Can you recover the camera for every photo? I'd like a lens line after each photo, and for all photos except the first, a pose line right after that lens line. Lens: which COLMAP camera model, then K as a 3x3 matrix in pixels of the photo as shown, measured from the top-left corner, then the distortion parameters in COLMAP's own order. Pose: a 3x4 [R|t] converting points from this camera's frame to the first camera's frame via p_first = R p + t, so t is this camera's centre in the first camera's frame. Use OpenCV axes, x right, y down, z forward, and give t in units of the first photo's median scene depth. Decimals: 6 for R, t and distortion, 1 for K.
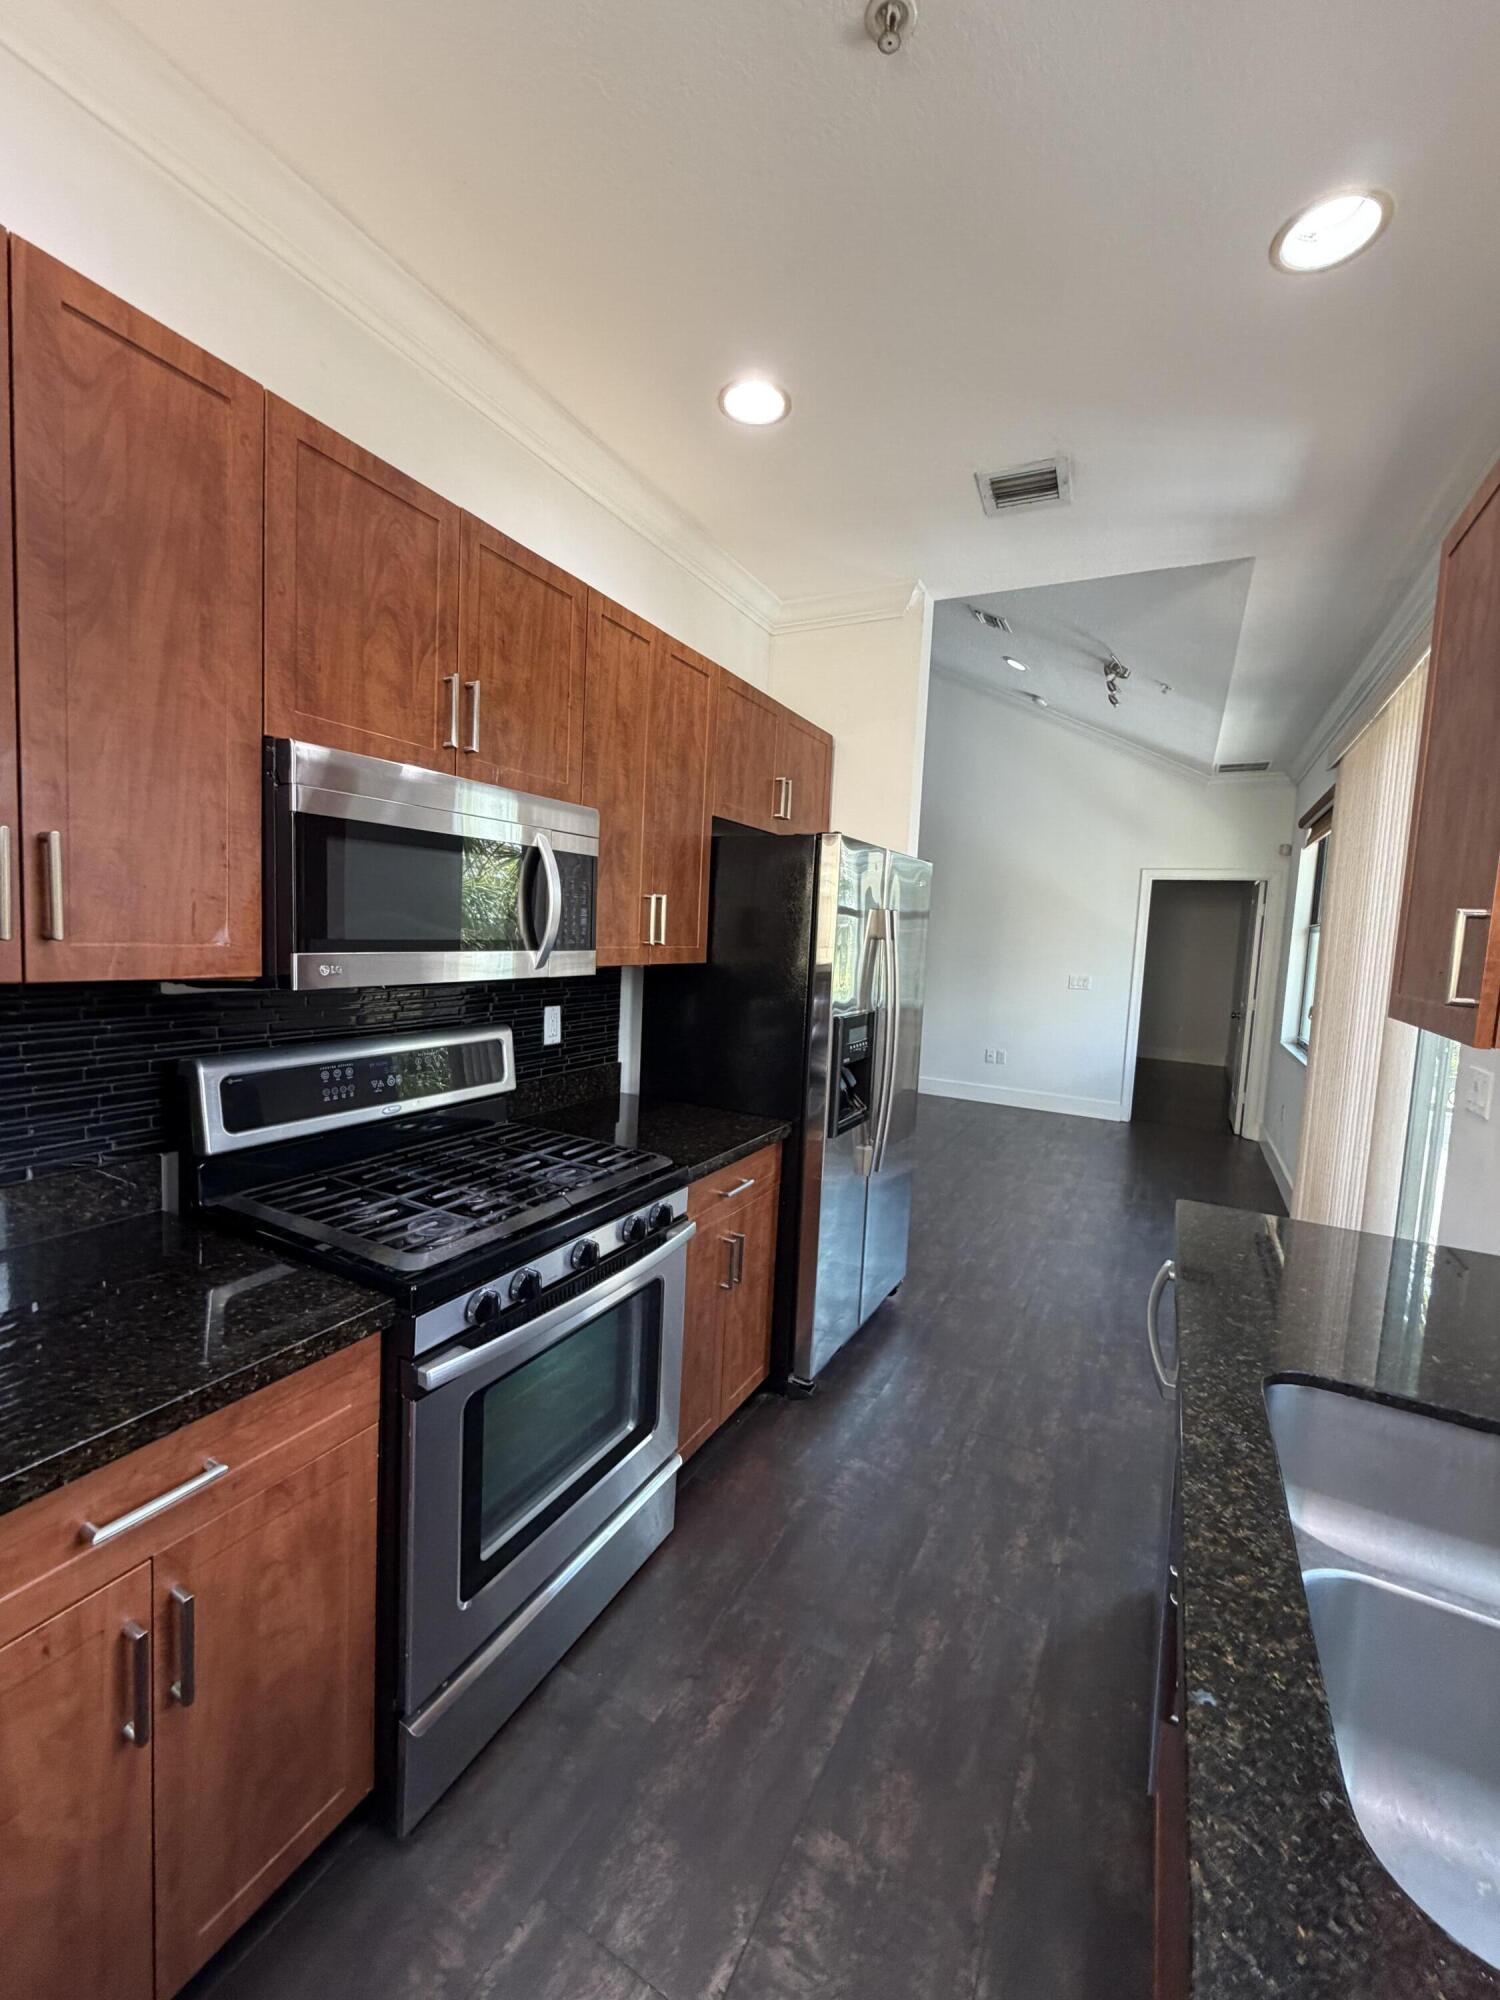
lens RADIAL K [[802.4, 0, 745.6], [0, 802.4, 993.8], [0, 0, 1]] dist [0.000844, 0.000124]
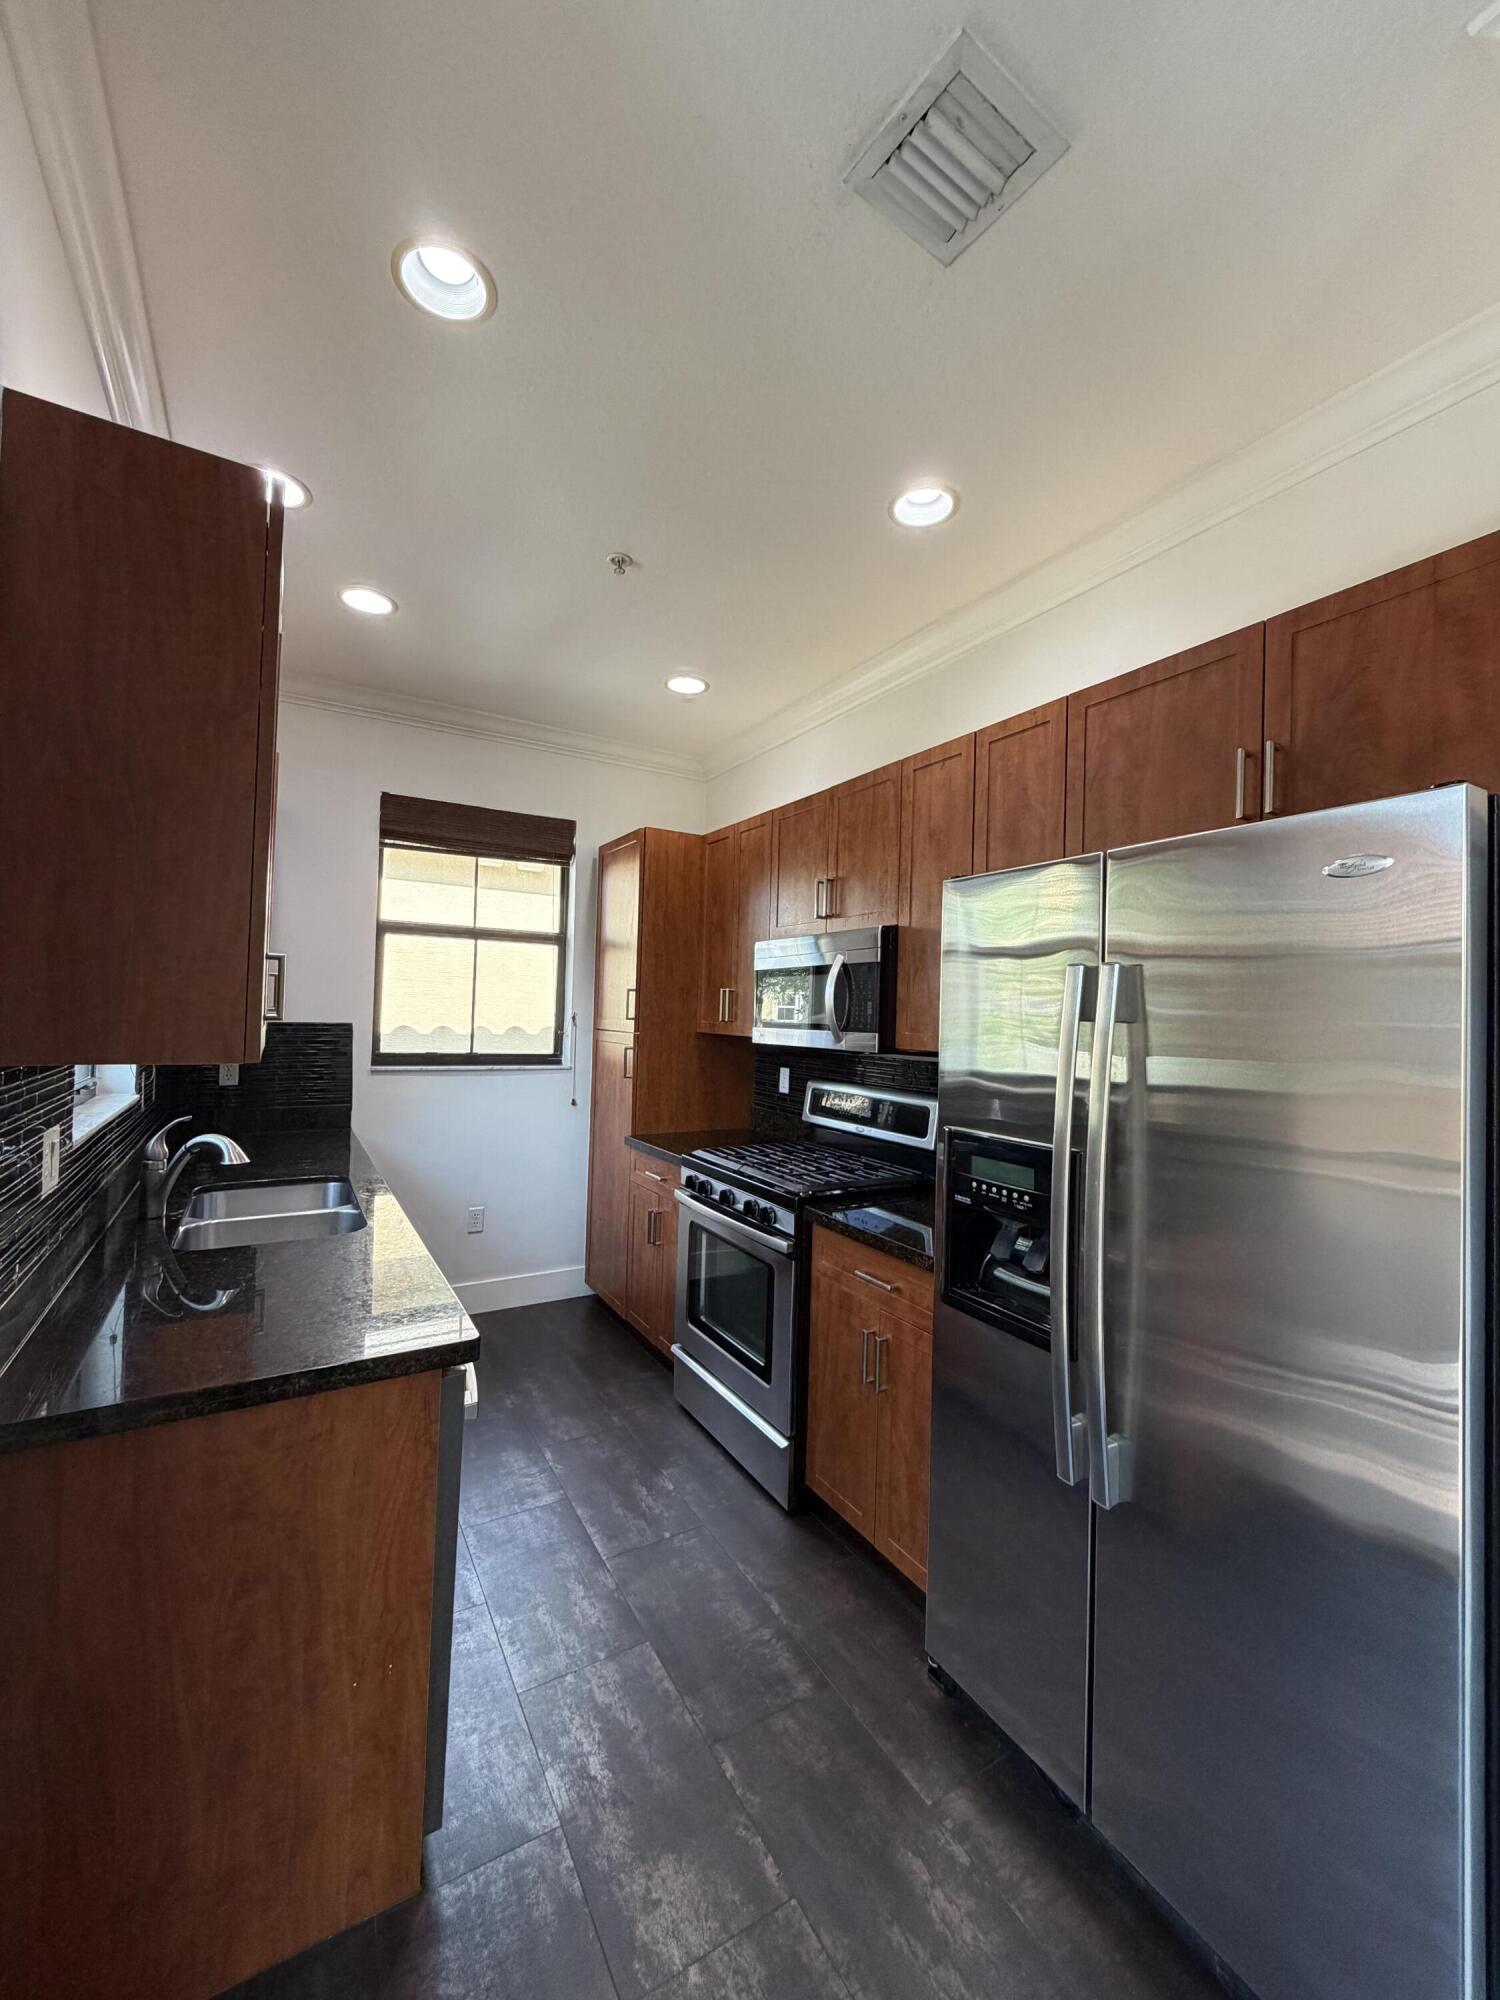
lens RADIAL K [[802.4, 0, 745.6], [0, 802.4, 993.8], [0, 0, 1]] dist [0.000844, 0.000124]
pose [[-0.516092, -0.082663, -0.852535, 0.977747], [-0.125066, 0.991937, -0.020469, -0.063251], [0.847353, 0.096059, -0.522269, 1.431387]]
